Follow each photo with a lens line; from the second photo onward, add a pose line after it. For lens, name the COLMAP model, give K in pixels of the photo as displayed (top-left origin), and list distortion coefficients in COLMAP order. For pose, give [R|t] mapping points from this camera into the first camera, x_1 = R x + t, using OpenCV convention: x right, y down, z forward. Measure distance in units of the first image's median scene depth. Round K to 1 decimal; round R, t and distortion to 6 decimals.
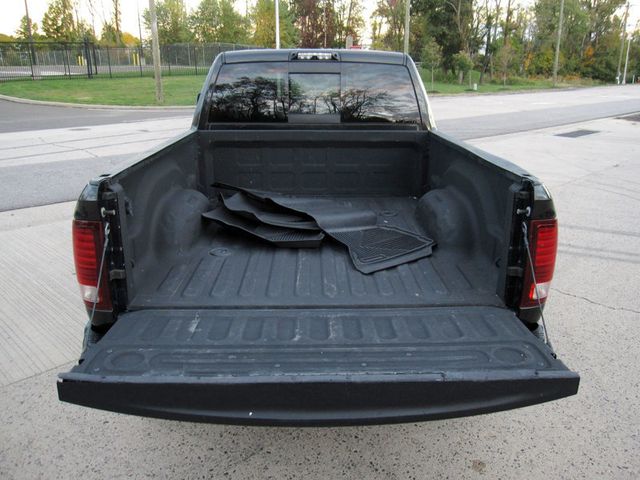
lens RADIAL K [[523.6, 0, 327.0], [0, 523.6, 236.0], [0, 0, 1]] dist [-0.046990, 0.014470]
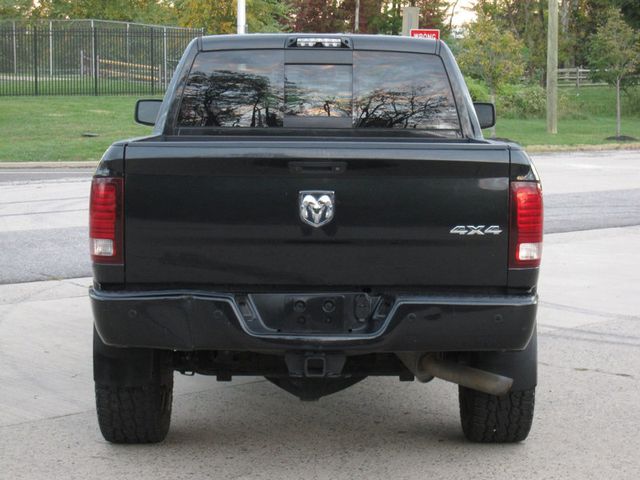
lens RADIAL K [[1458.7, 0, 322.5], [0, 1458.7, 240.9], [0, 0, 1]] dist [-0.109011, 0.000000]
pose [[0.999621, 0.005546, -0.026983, 0.002836], [-0.010916, 0.979086, -0.203153, 0.025950], [0.025292, 0.203371, 0.978775, -0.071695]]
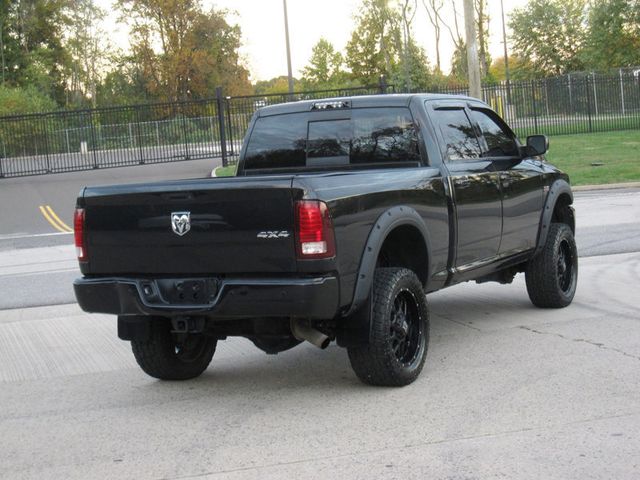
lens RADIAL K [[1251.4, 0, 323.9], [0, 1251.4, 244.6], [0, 0, 1]] dist [-0.114619, 0.000000]
pose [[0.870923, -0.020218, -0.491003, 0.085544], [-0.083792, 0.978412, -0.188914, 0.029798], [0.484222, 0.205672, 0.850428, -0.080065]]
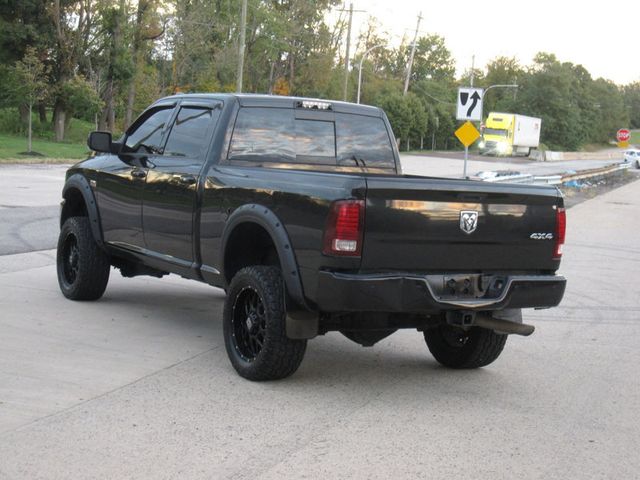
lens RADIAL K [[1251.4, 0, 319.5], [0, 1251.4, 239.7], [0, 0, 1]] dist [-0.114619, 0.000000]
pose [[0.879996, 0.012466, 0.474817, -0.089005], [0.084900, 0.979429, -0.183061, 0.029720], [-0.467332, 0.201405, 0.860835, -0.087001]]
